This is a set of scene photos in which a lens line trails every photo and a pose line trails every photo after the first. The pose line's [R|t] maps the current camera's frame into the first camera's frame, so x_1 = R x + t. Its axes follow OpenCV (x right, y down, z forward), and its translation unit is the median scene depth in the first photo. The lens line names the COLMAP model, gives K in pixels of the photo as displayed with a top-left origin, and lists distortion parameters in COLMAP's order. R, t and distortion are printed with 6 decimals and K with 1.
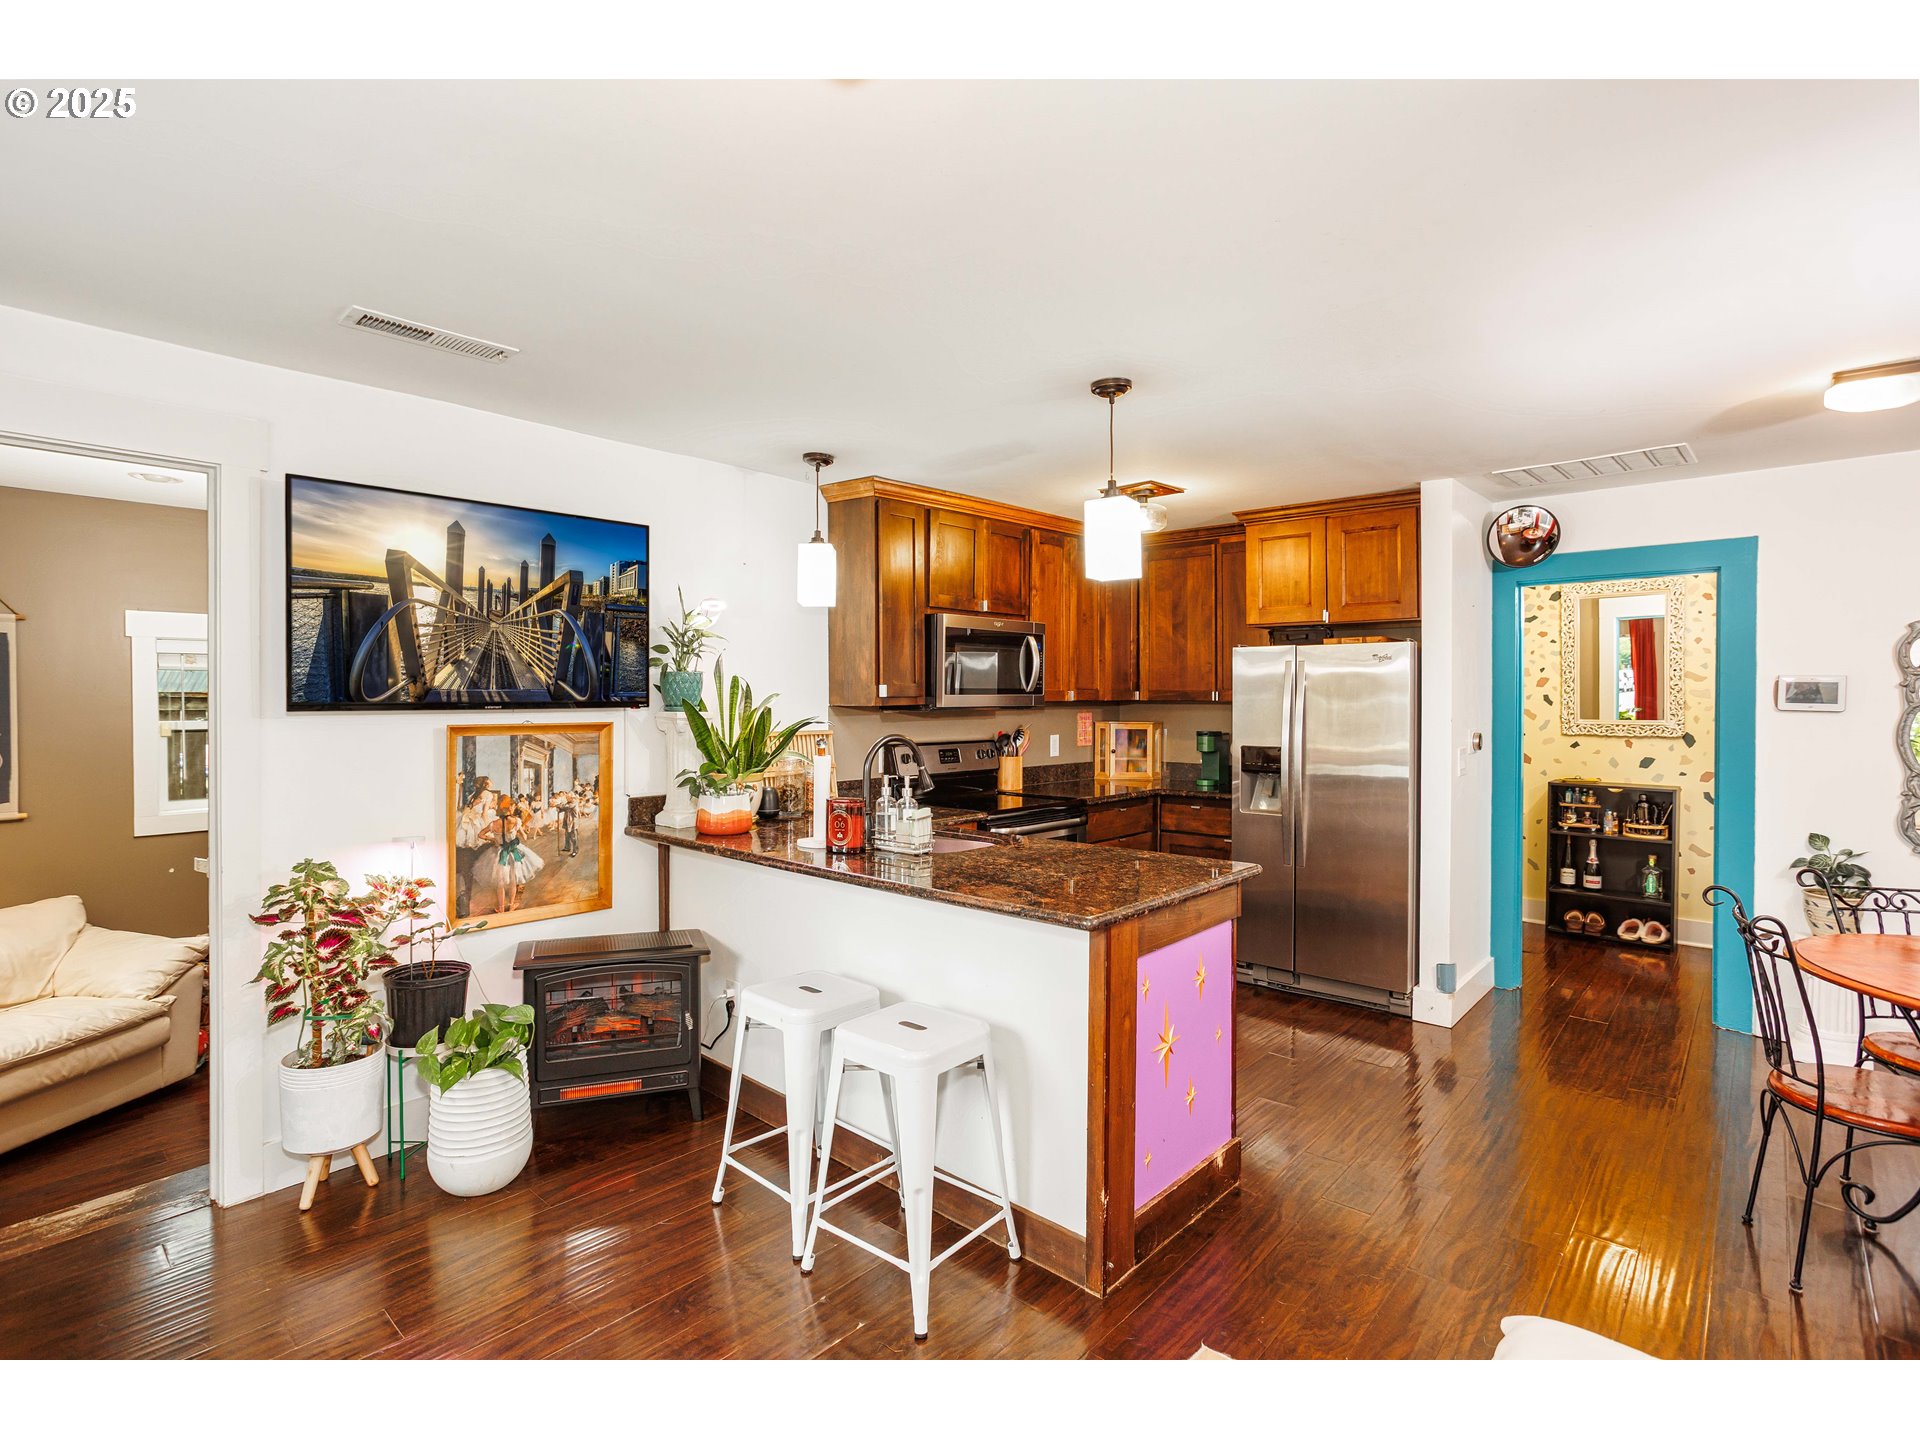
lens RADIAL K [[945.9, 0, 941.9], [0, 945.9, 707.4], [0, 0, 1]] dist [-0.044135, 0.025105]
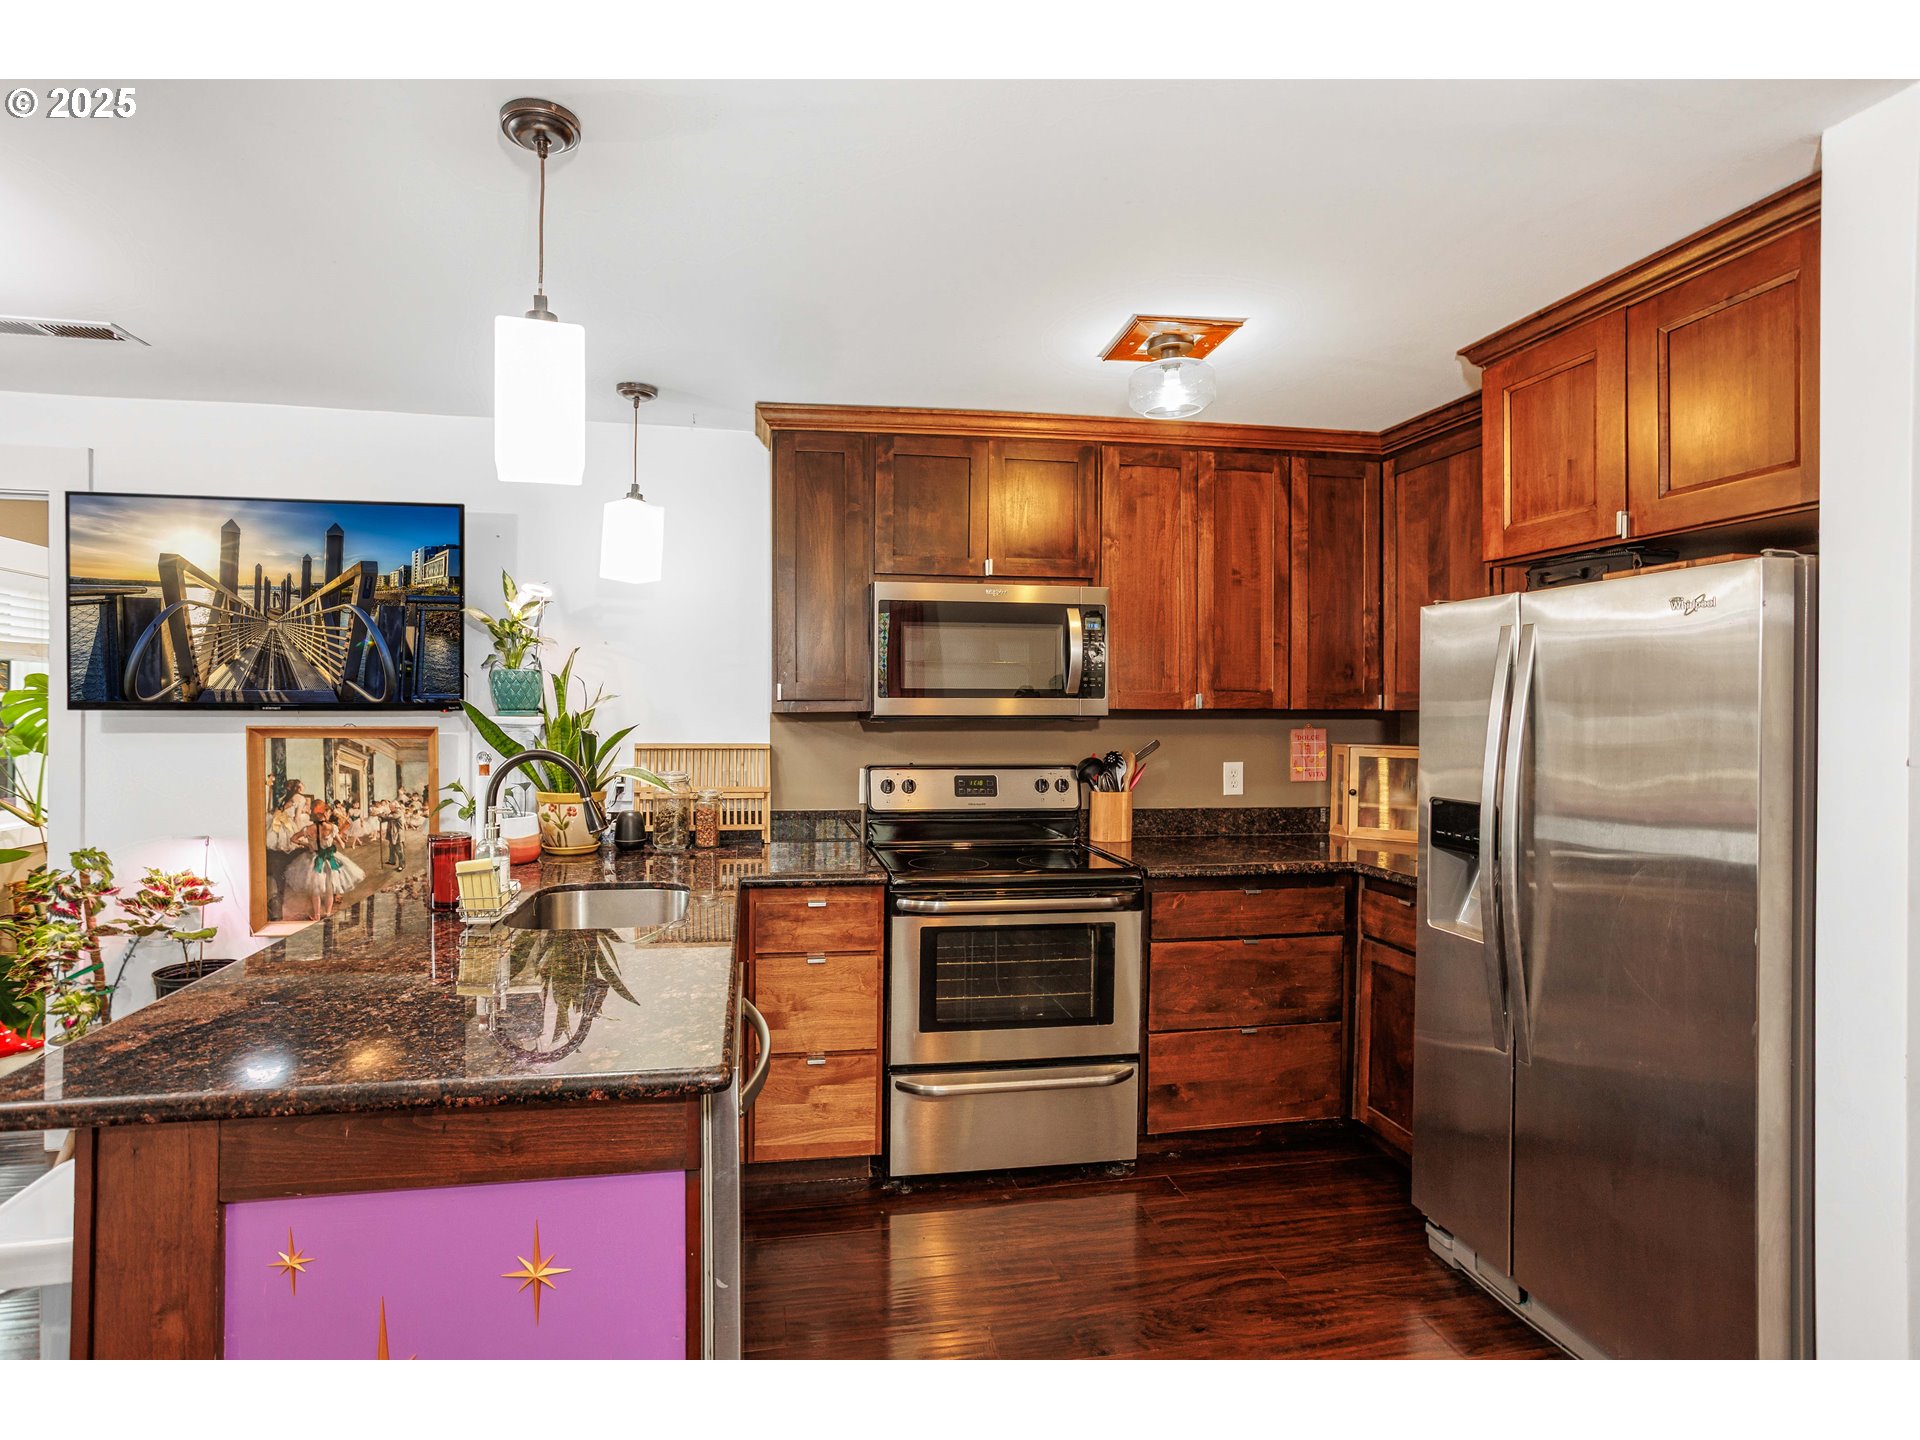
lens RADIAL K [[945.9, 0, 955.2], [0, 945.9, 715.6], [0, 0, 1]] dist [-0.044135, 0.025105]
pose [[0.786991, 0.005460, -0.616940, 0.642838], [-0.011212, 0.999922, -0.005453, 0.004544], [0.616862, 0.011209, 0.786991, 0.649038]]
